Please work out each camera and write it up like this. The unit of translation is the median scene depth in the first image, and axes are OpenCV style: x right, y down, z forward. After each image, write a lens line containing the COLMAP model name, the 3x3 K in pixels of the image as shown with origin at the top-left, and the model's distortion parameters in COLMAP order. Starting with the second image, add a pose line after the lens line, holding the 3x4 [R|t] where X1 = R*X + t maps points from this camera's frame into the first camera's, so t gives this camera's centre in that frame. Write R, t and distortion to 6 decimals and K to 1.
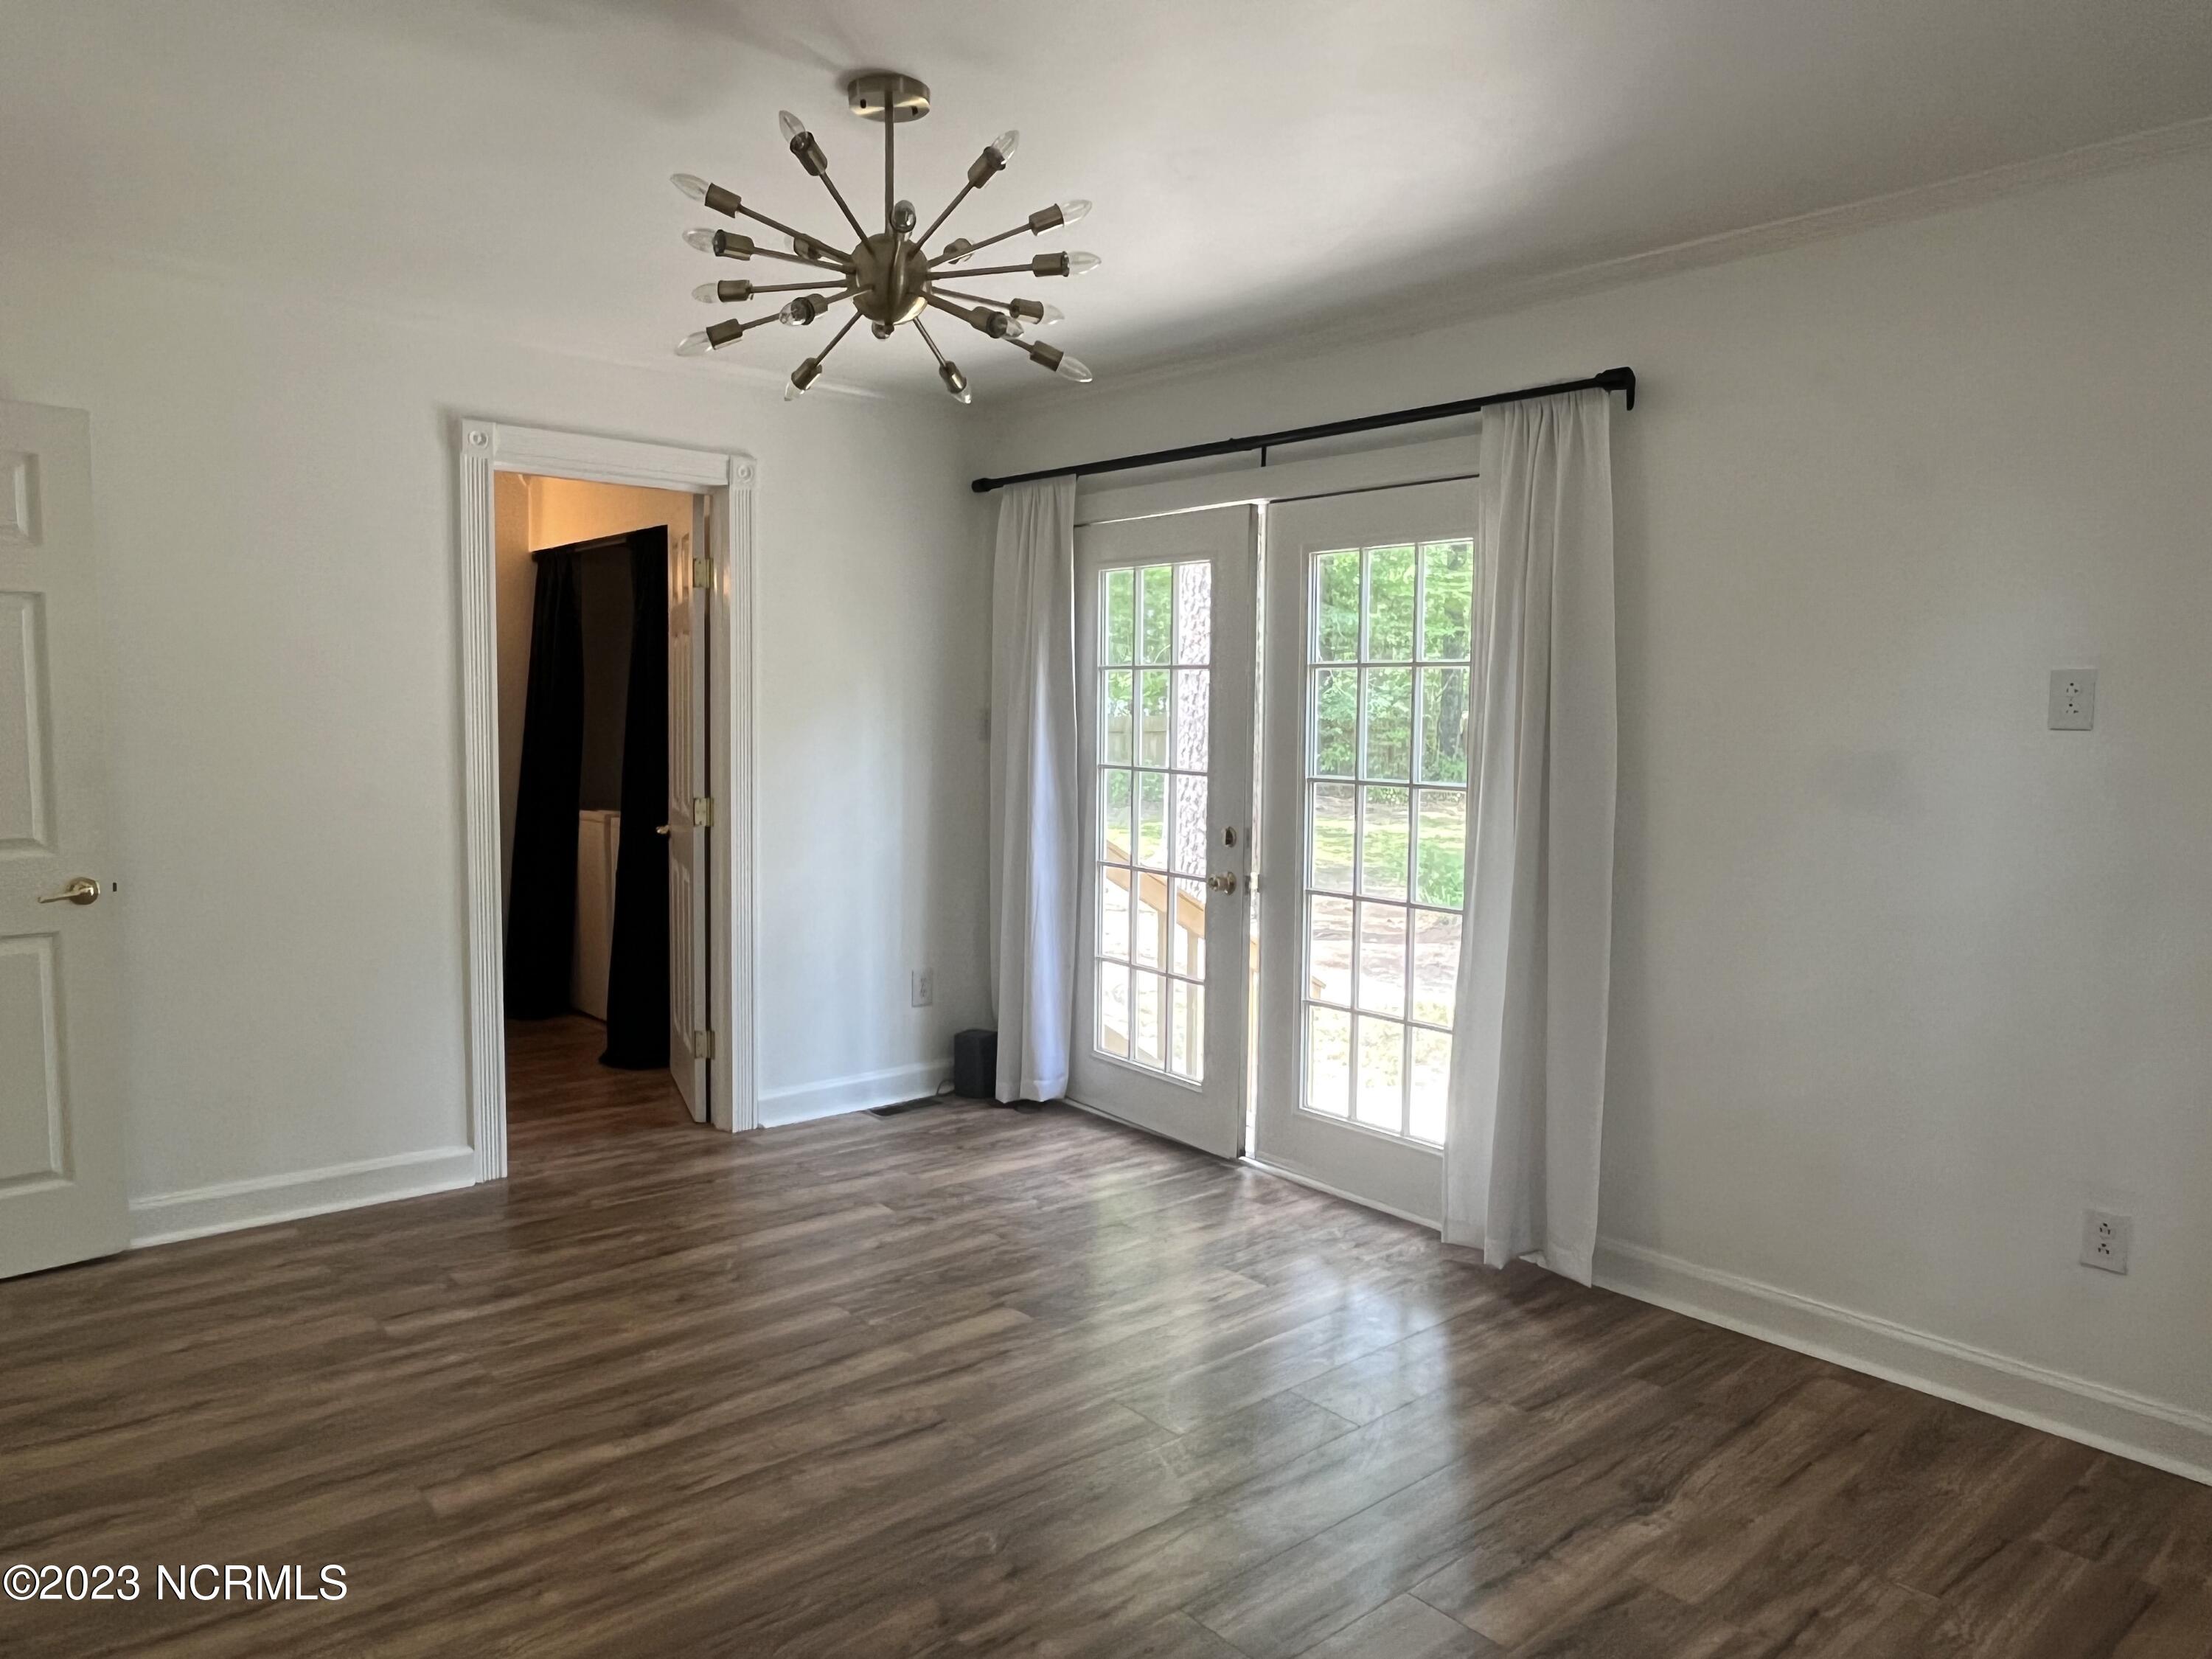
lens RADIAL K [[1477.8, 0, 1103.3], [0, 1477.8, 832.8], [0, 0, 1]] dist [0.009350, -0.005658]
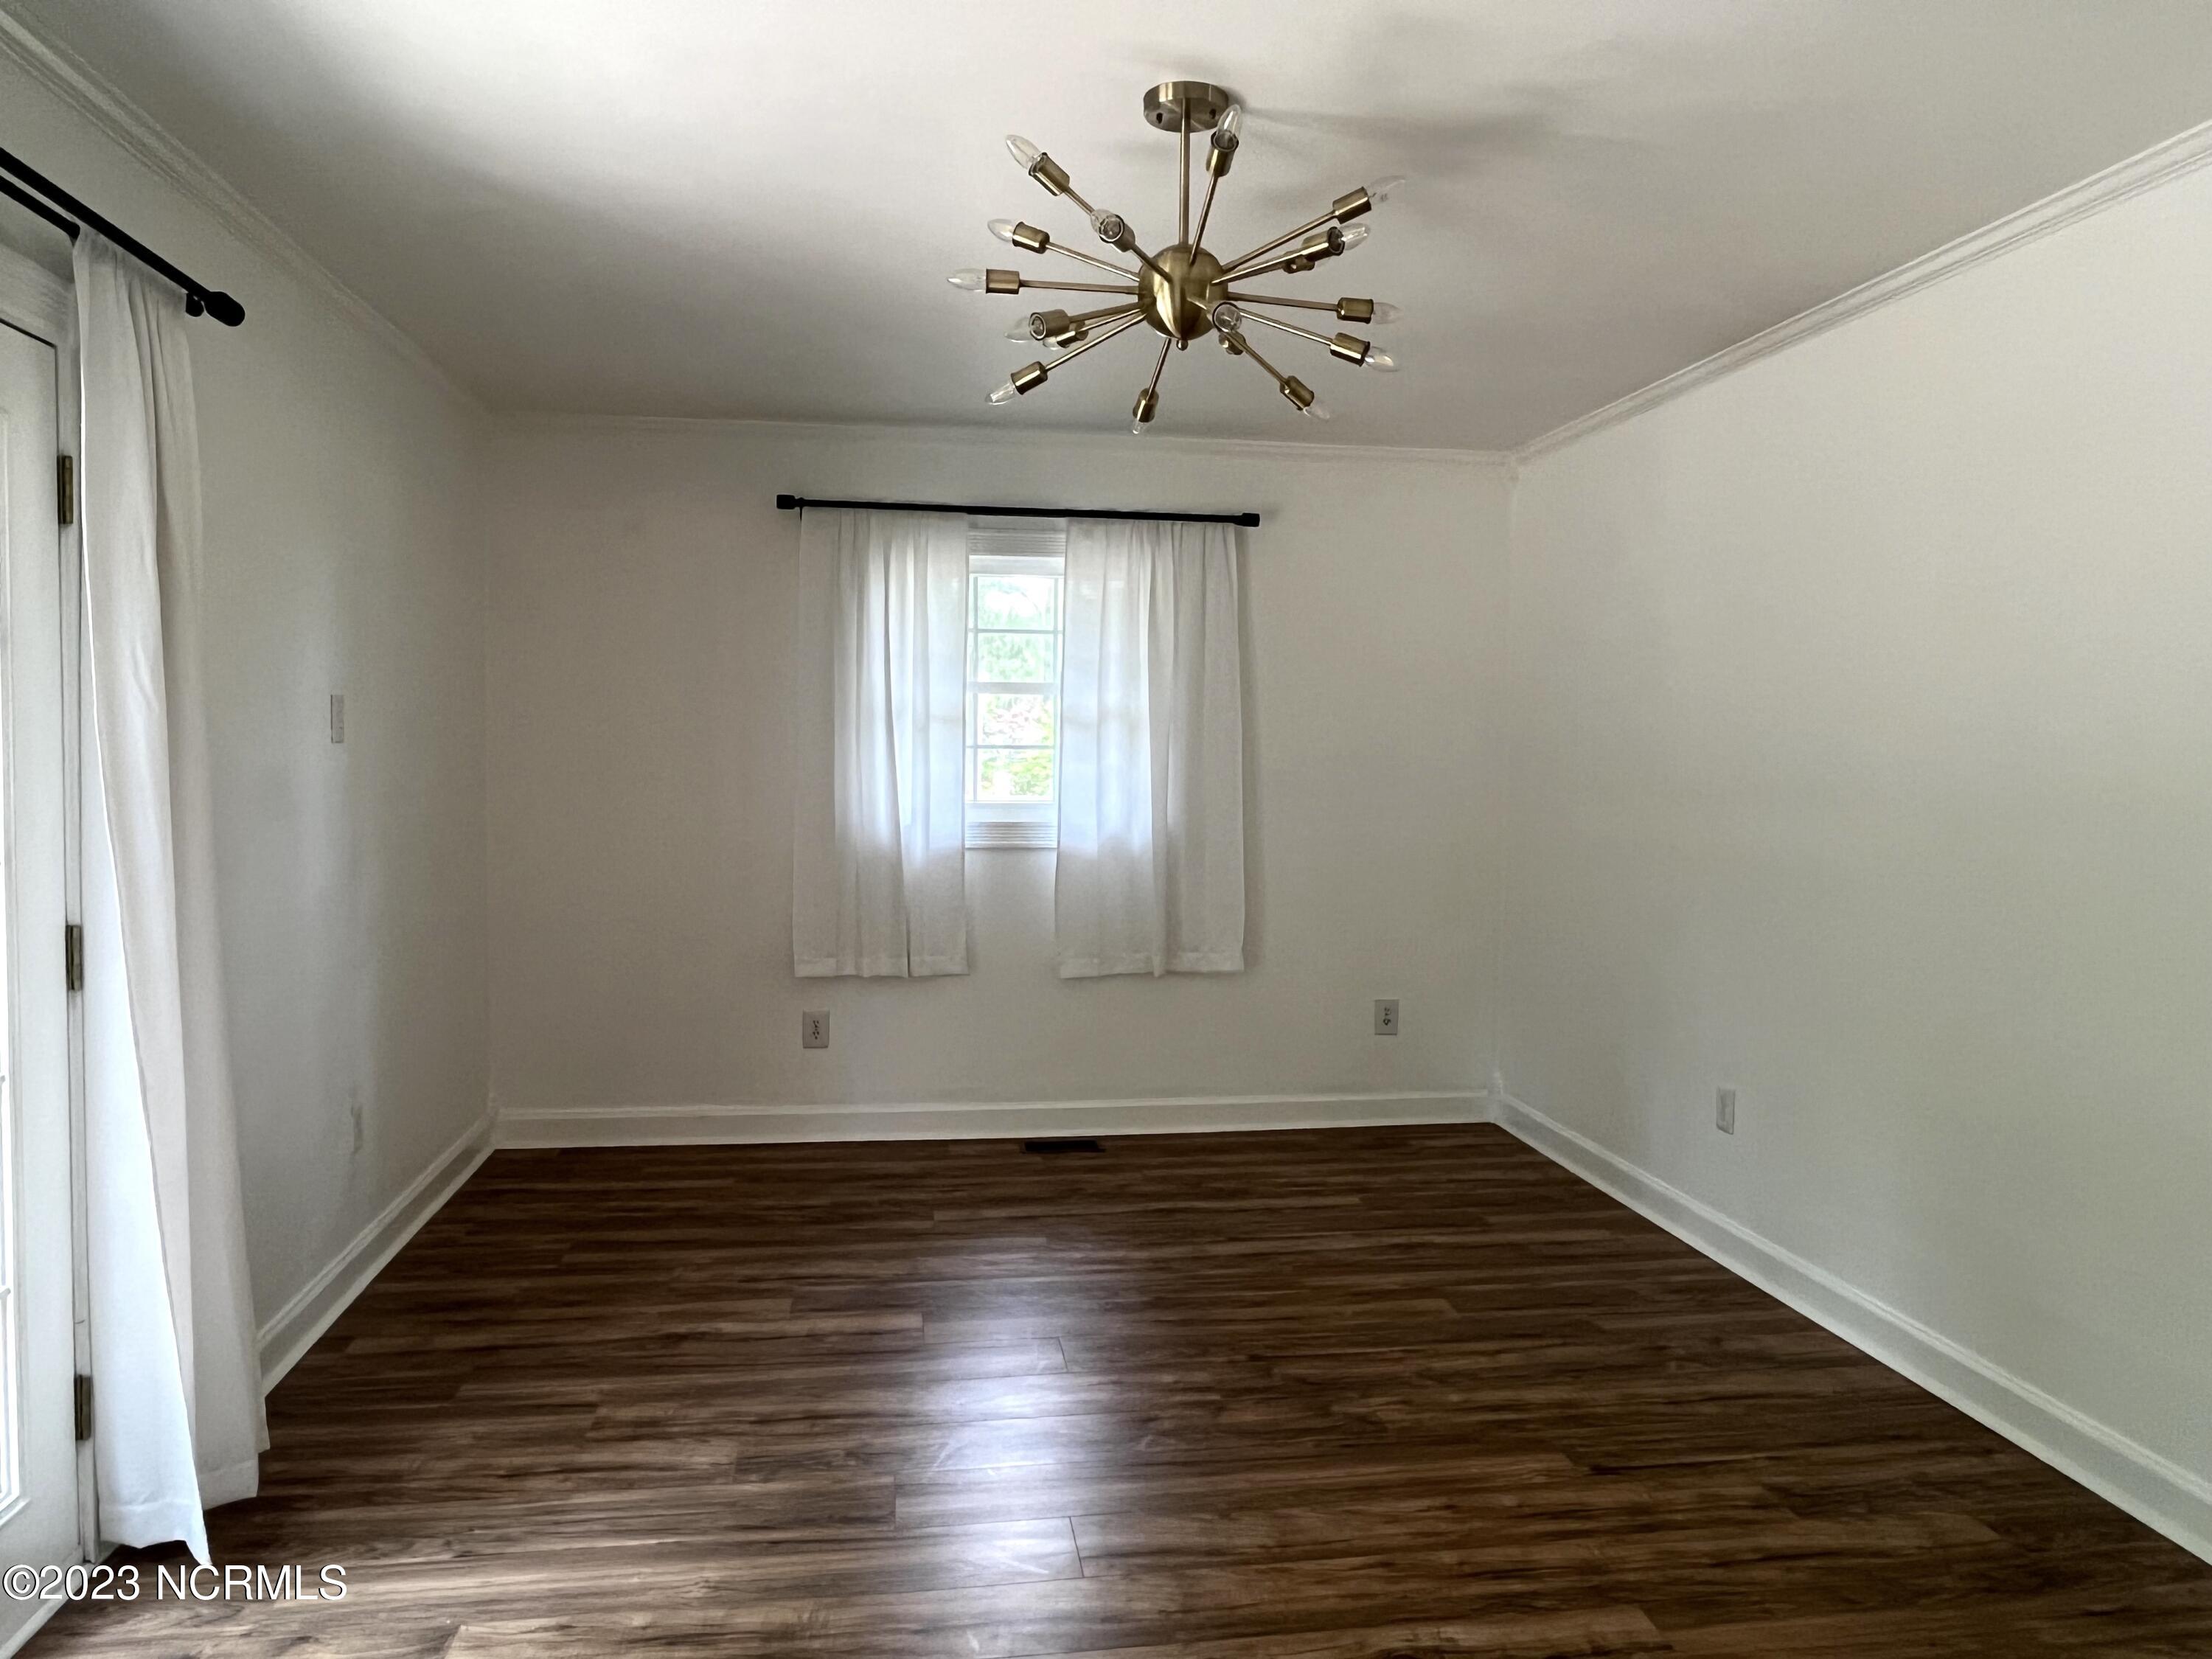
lens RADIAL K [[1477.8, 0, 1101.8], [0, 1477.8, 828.9], [0, 0, 1]] dist [0.009350, -0.005658]
pose [[-0.846646, -0.051235, 0.529685, -0.641607], [0.023822, 0.990708, 0.133906, -0.163791], [-0.531623, 0.125989, -0.837558, 1.930527]]
